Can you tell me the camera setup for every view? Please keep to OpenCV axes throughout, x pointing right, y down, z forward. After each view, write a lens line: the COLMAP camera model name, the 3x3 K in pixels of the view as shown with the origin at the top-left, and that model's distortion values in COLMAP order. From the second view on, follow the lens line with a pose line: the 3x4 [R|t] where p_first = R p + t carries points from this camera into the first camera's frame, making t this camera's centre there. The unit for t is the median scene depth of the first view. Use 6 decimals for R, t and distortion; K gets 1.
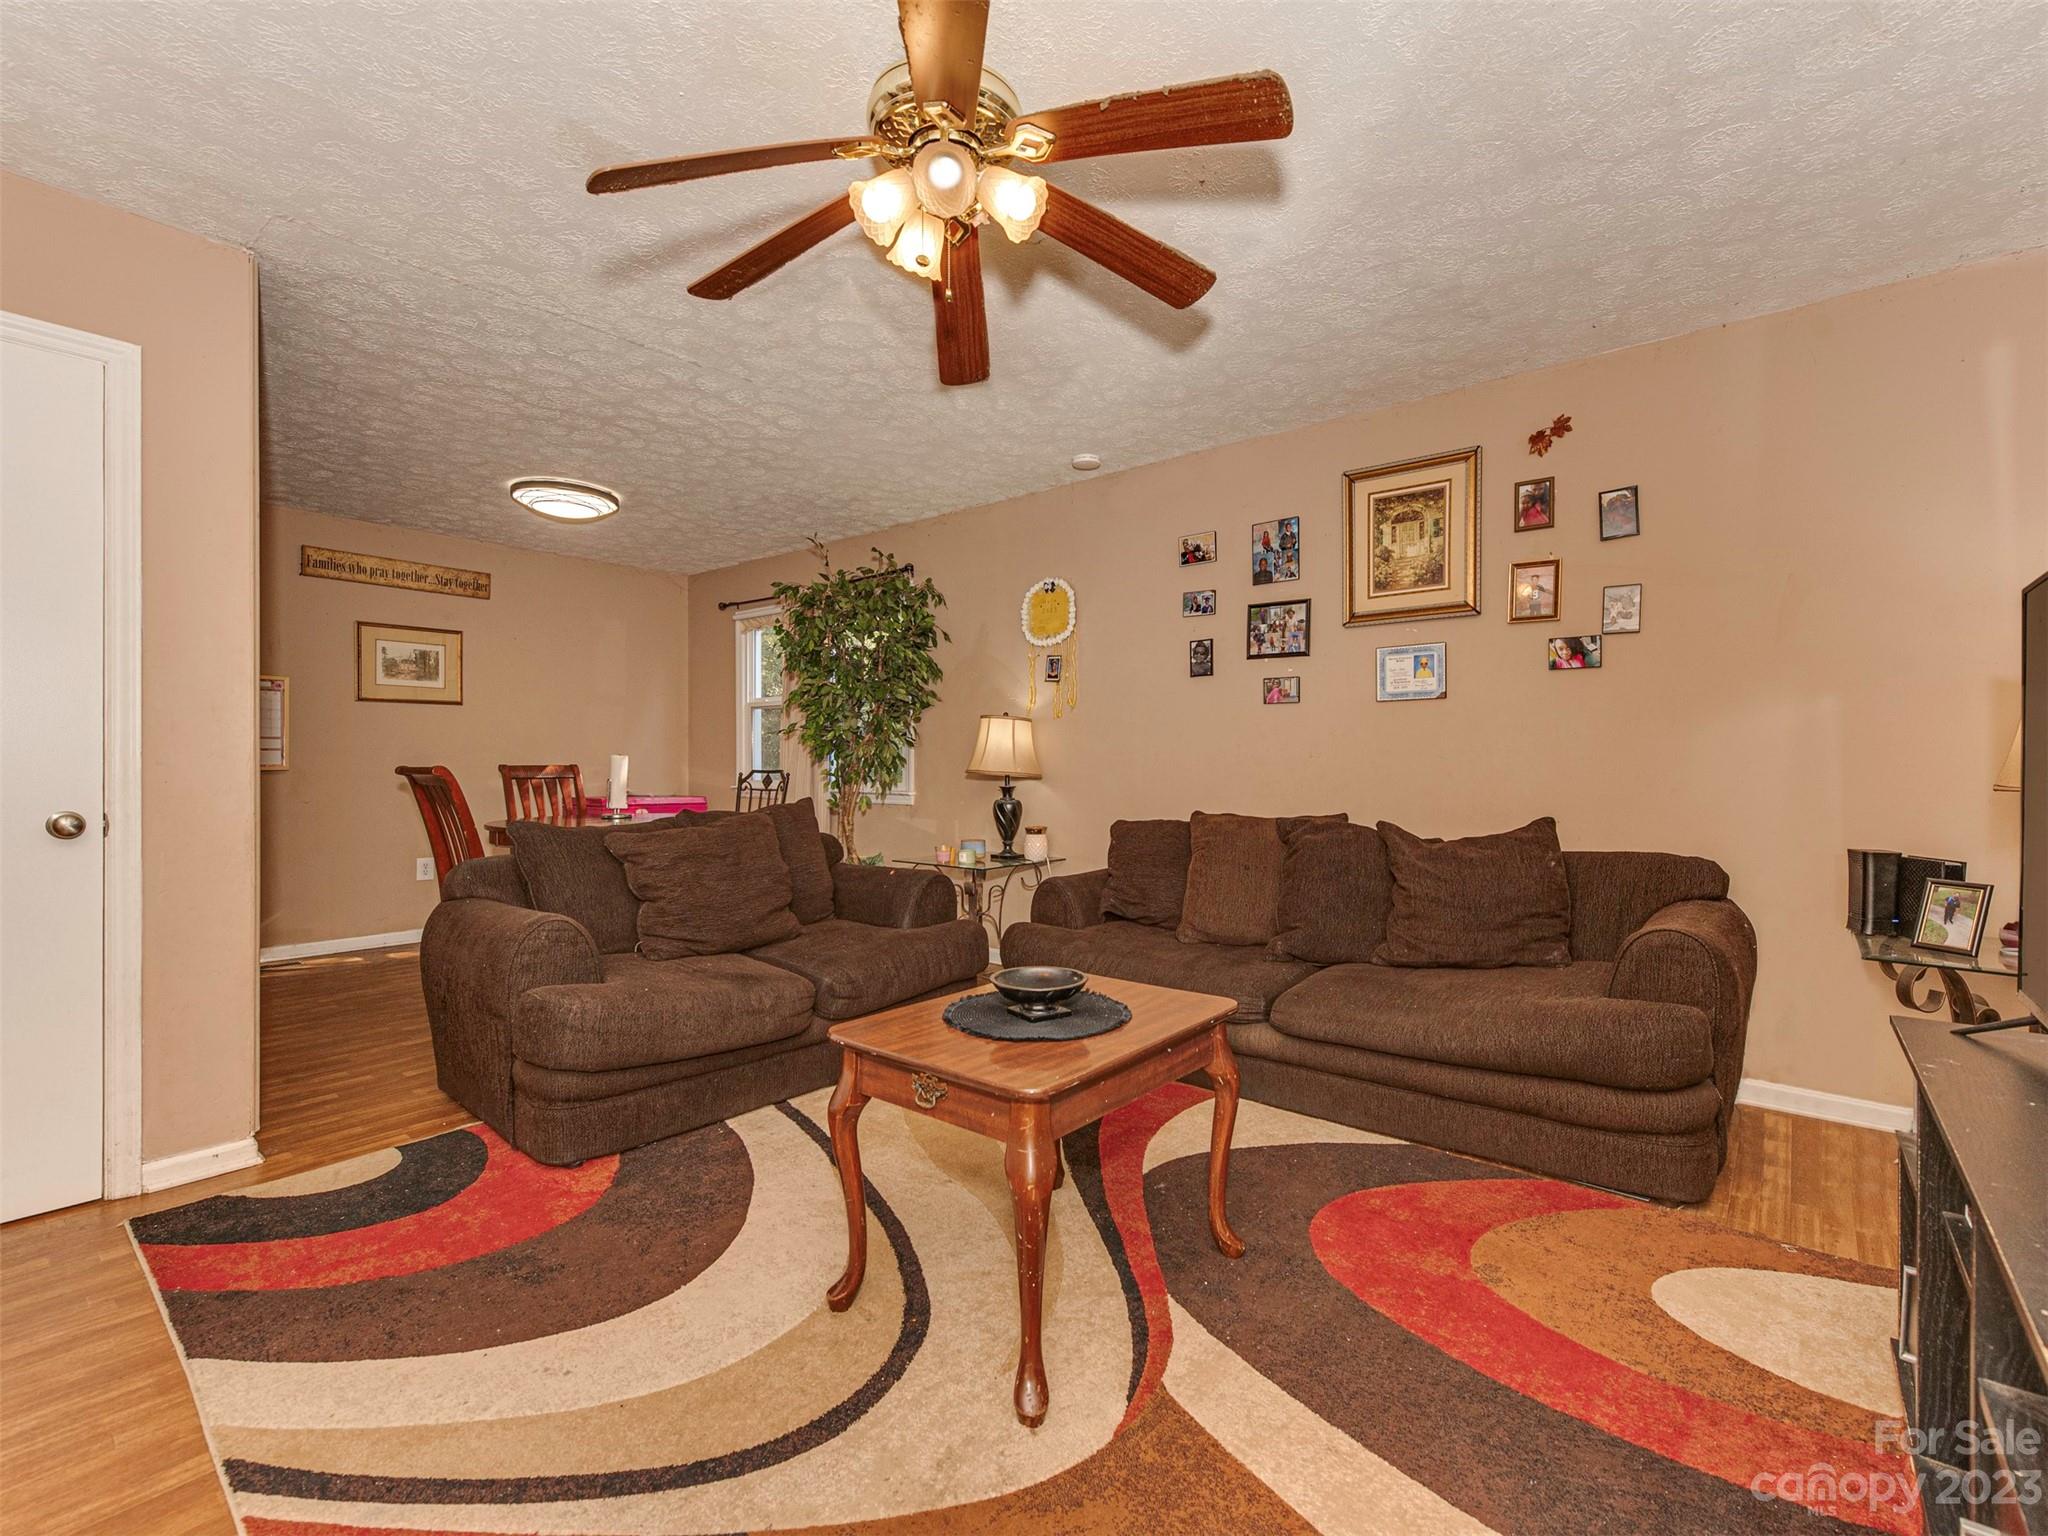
lens RADIAL K [[914.9, 0, 1038.6], [0, 914.9, 765.7], [0, 0, 1]] dist [0.017386, -0.000092]
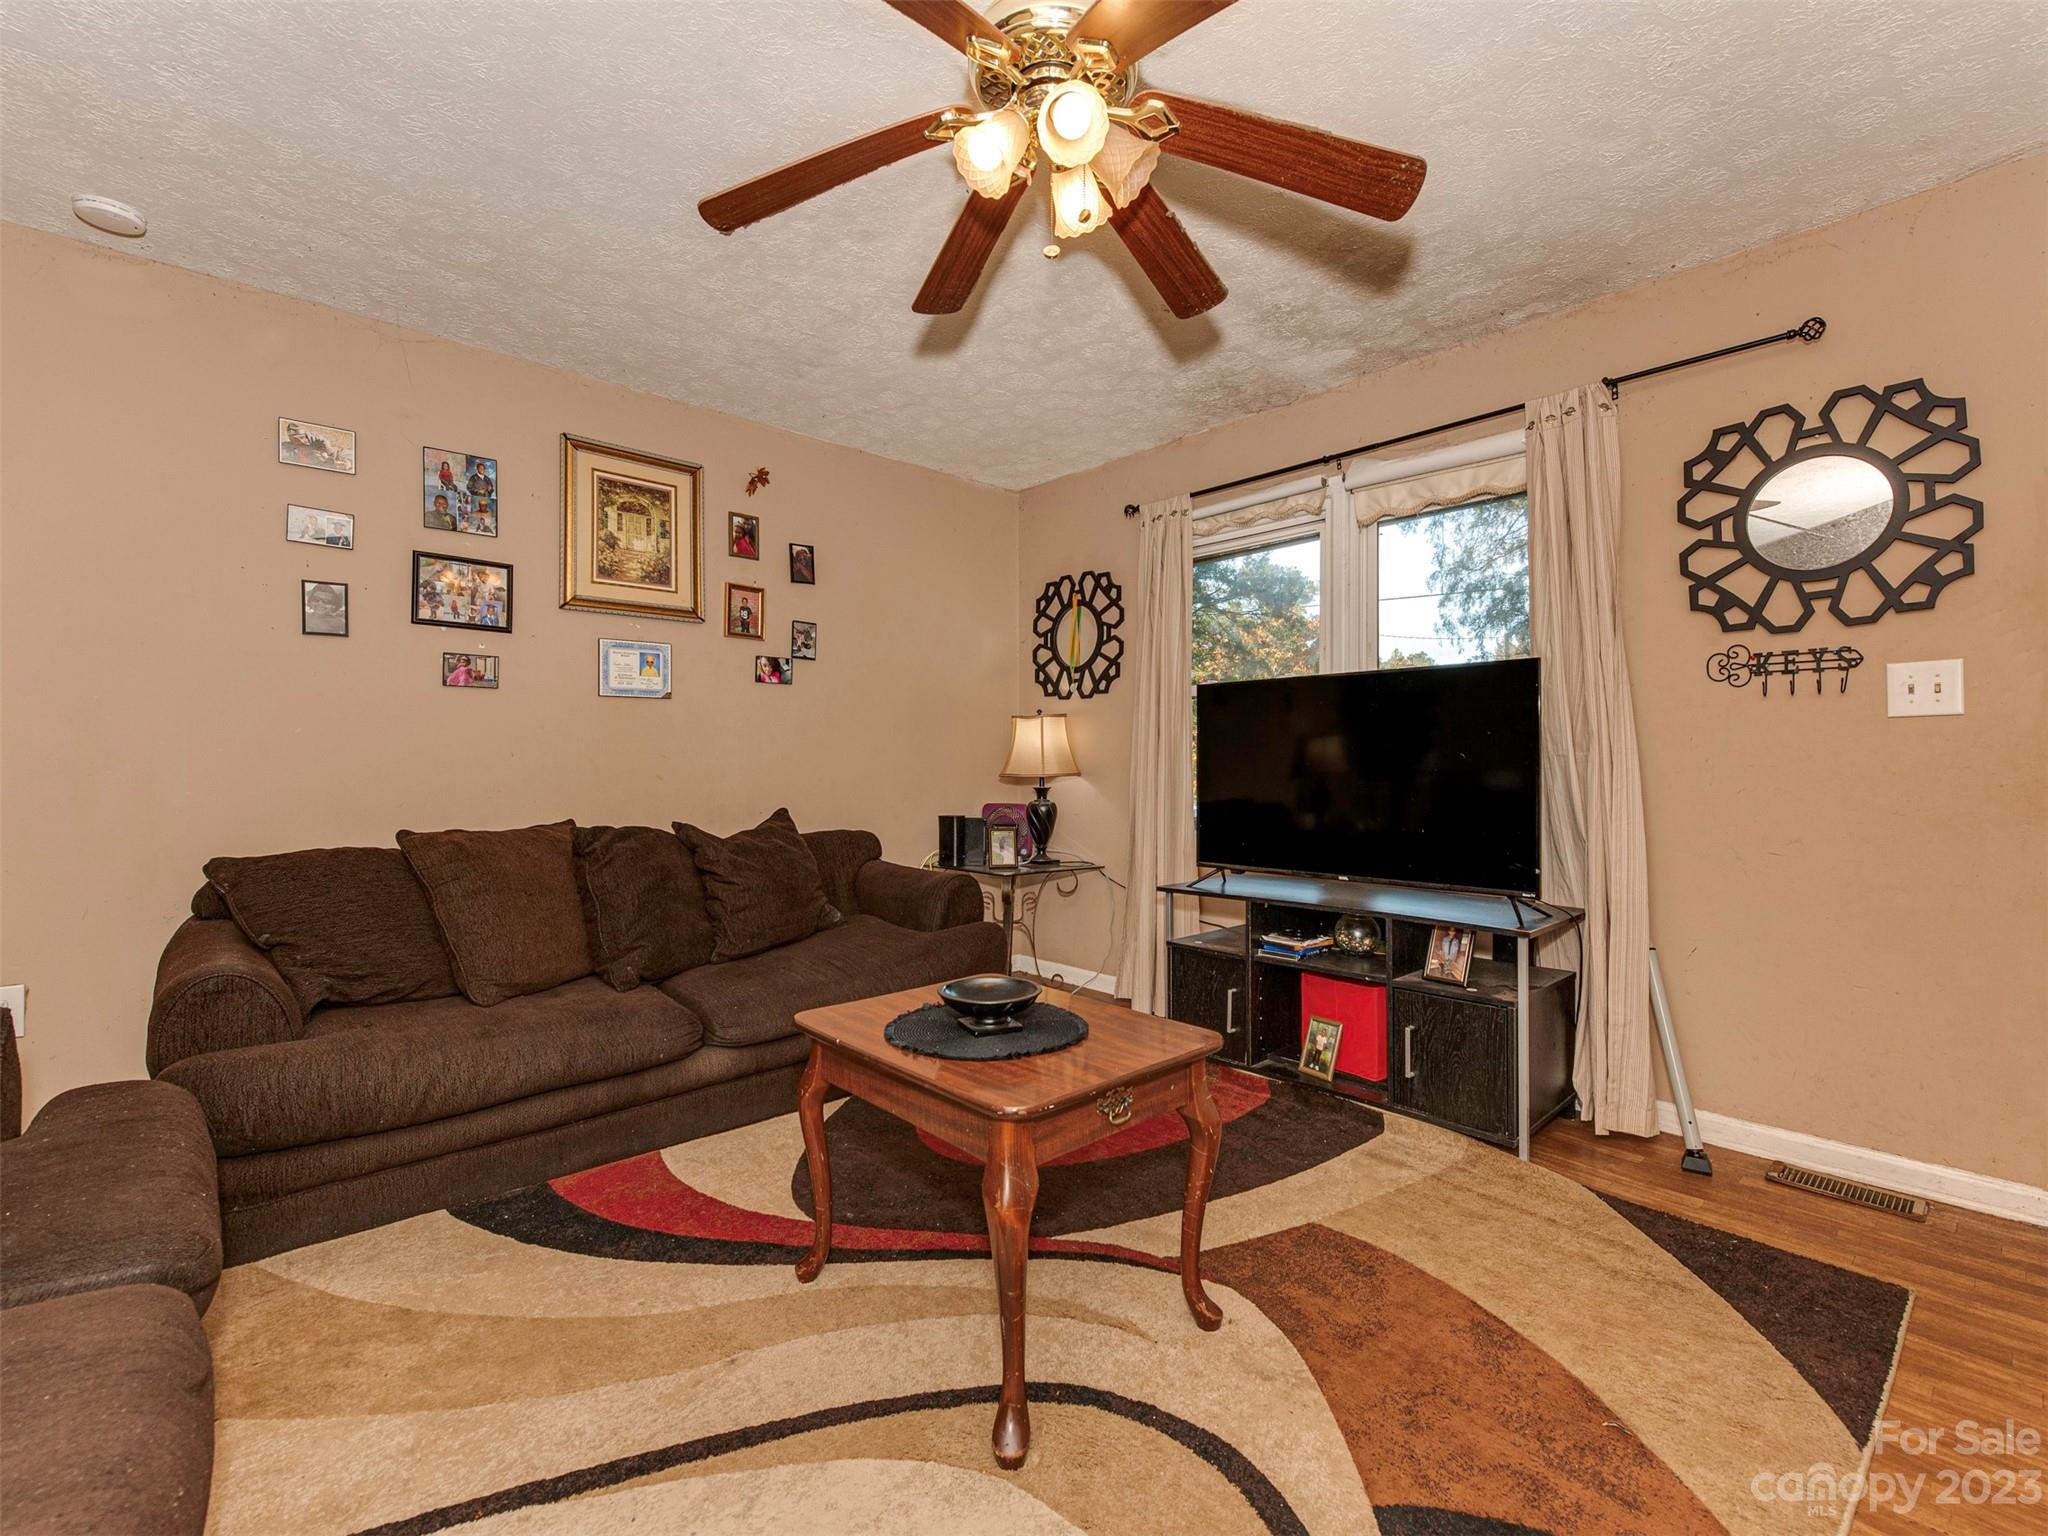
lens RADIAL K [[914.9, 0, 1038.6], [0, 914.9, 765.7], [0, 0, 1]] dist [0.017386, -0.000092]
pose [[0.147901, -0.005689, 0.988986, -0.729865], [0.002562, 0.999982, 0.005369, -0.004690], [-0.988999, 0.001740, 0.147913, 0.637977]]
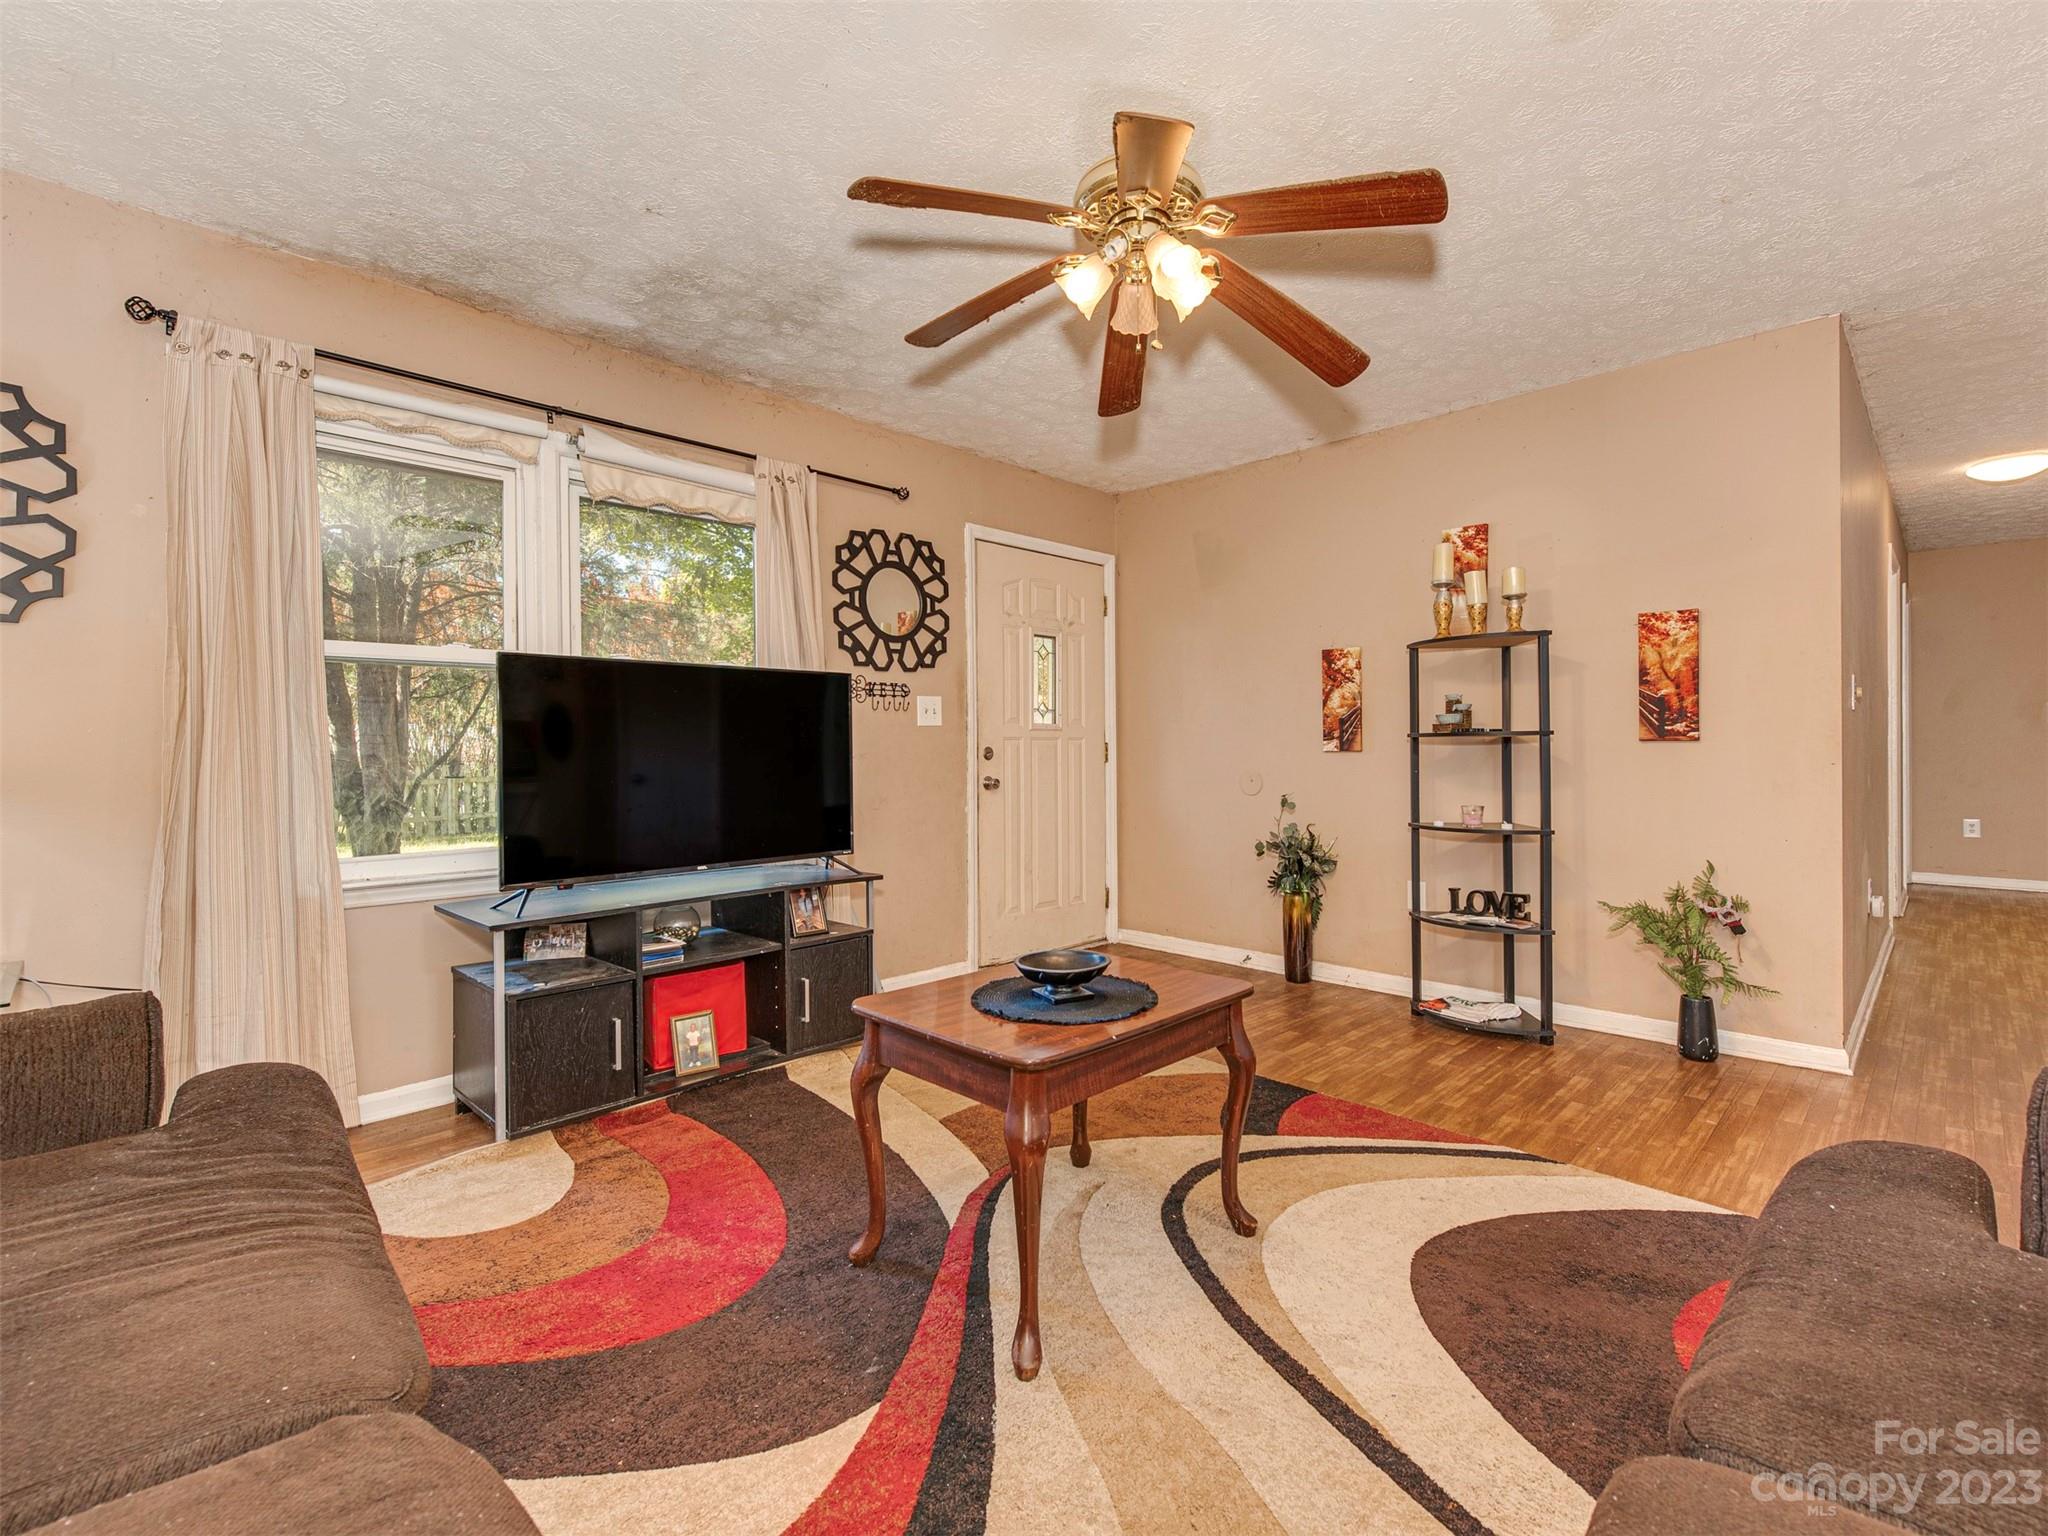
lens RADIAL K [[914.8, 0, 1029.7], [0, 914.8, 811.5], [0, 0, 1]] dist [-0.074760, 0.049475]
pose [[-0.994949, 0.017244, 0.098893, -0.049958], [0.022812, 0.998201, 0.055452, 0.019908], [-0.097758, 0.057427, -0.993552, 1.526301]]
